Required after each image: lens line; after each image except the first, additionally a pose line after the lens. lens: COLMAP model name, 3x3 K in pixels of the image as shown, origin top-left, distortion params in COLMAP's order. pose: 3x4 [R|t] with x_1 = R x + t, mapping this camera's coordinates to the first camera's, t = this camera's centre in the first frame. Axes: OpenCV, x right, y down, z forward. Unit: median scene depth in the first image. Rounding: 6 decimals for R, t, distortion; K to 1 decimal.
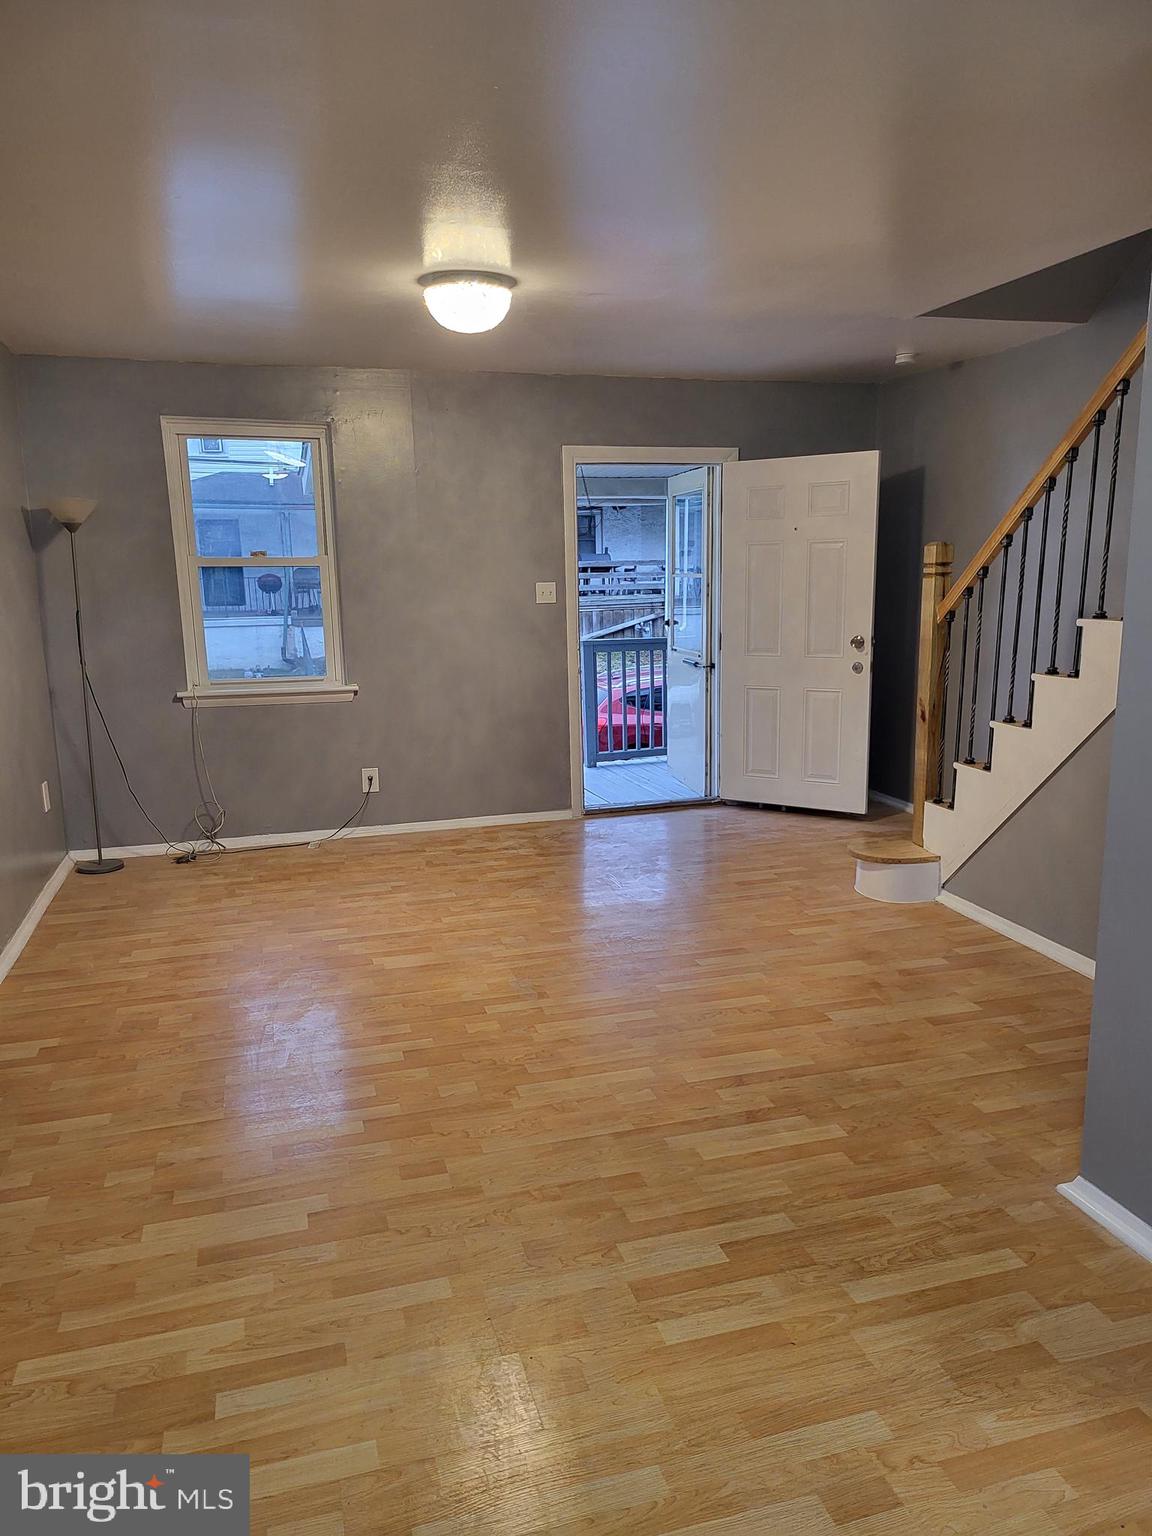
lens RADIAL K [[1076.7, 0, 569.8], [0, 1076.7, 770.1], [0, 0, 1]] dist [0.053031, -0.049846]
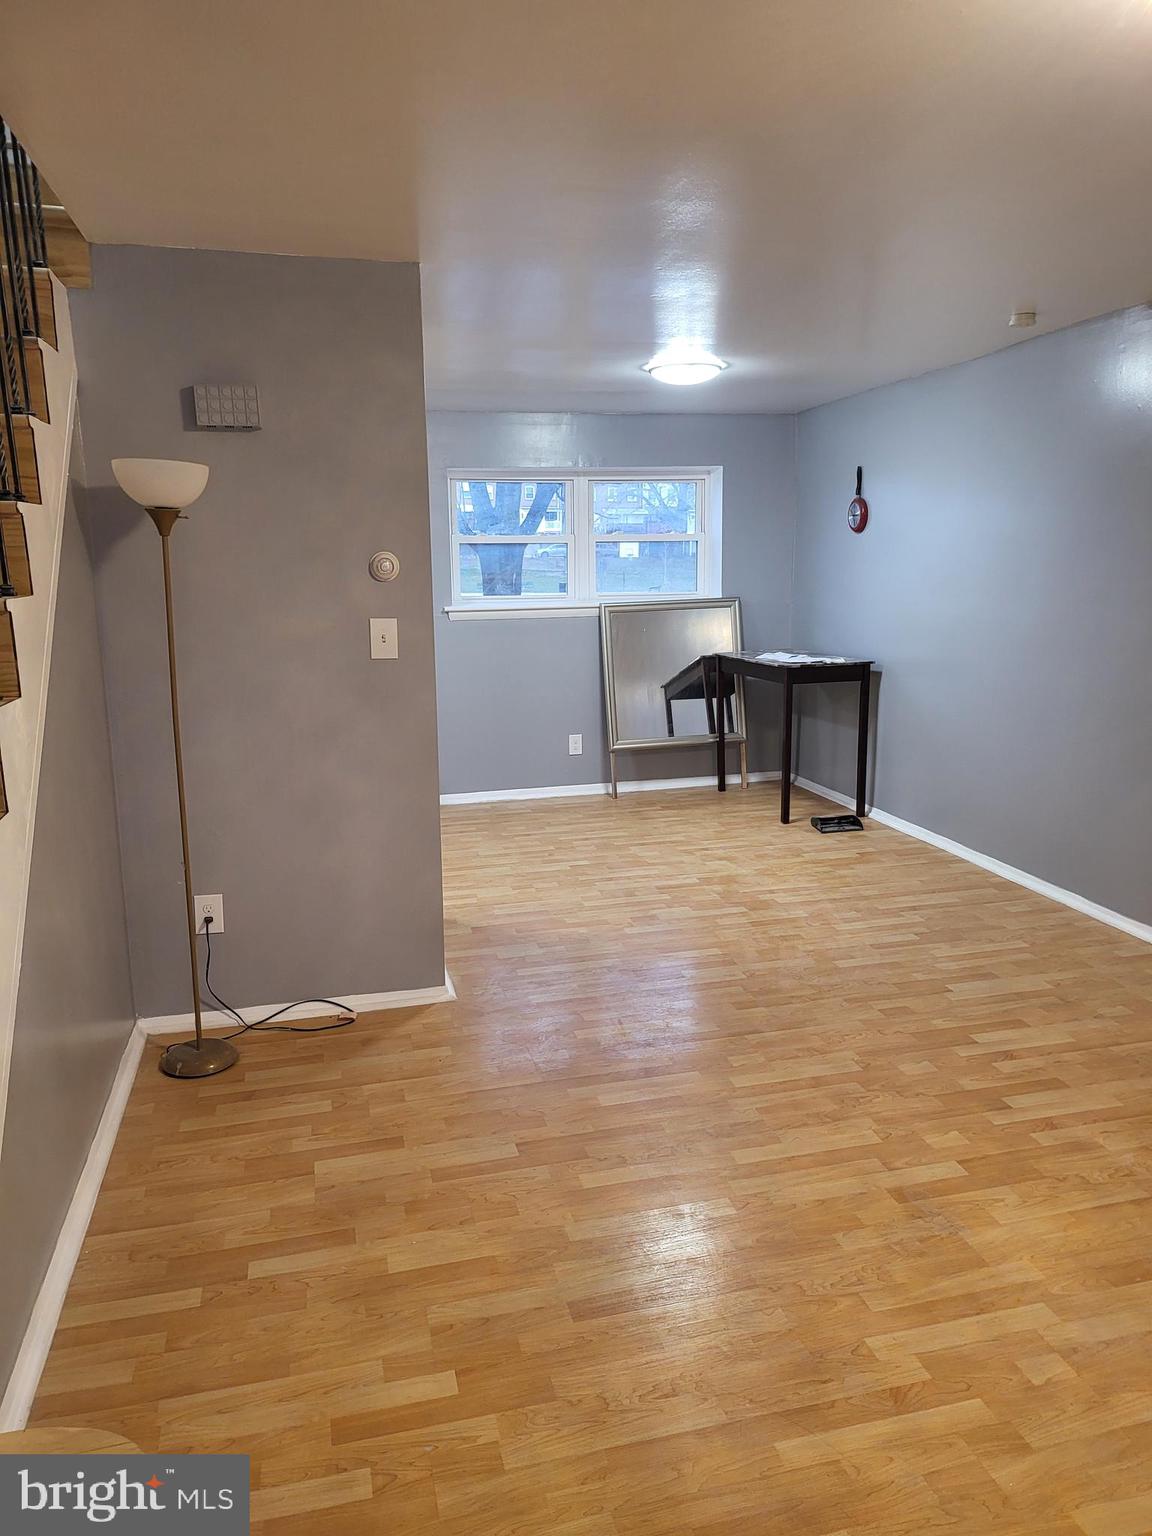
lens RADIAL K [[1076.7, 0, 581.6], [0, 1076.7, 781.7], [0, 0, 1]] dist [0.053031, -0.049846]
pose [[-0.999133, 0.021756, 0.035489, 0.148321], [0.033719, 0.922917, 0.383520, -0.312869], [-0.024409, 0.384385, -0.922850, 1.546886]]
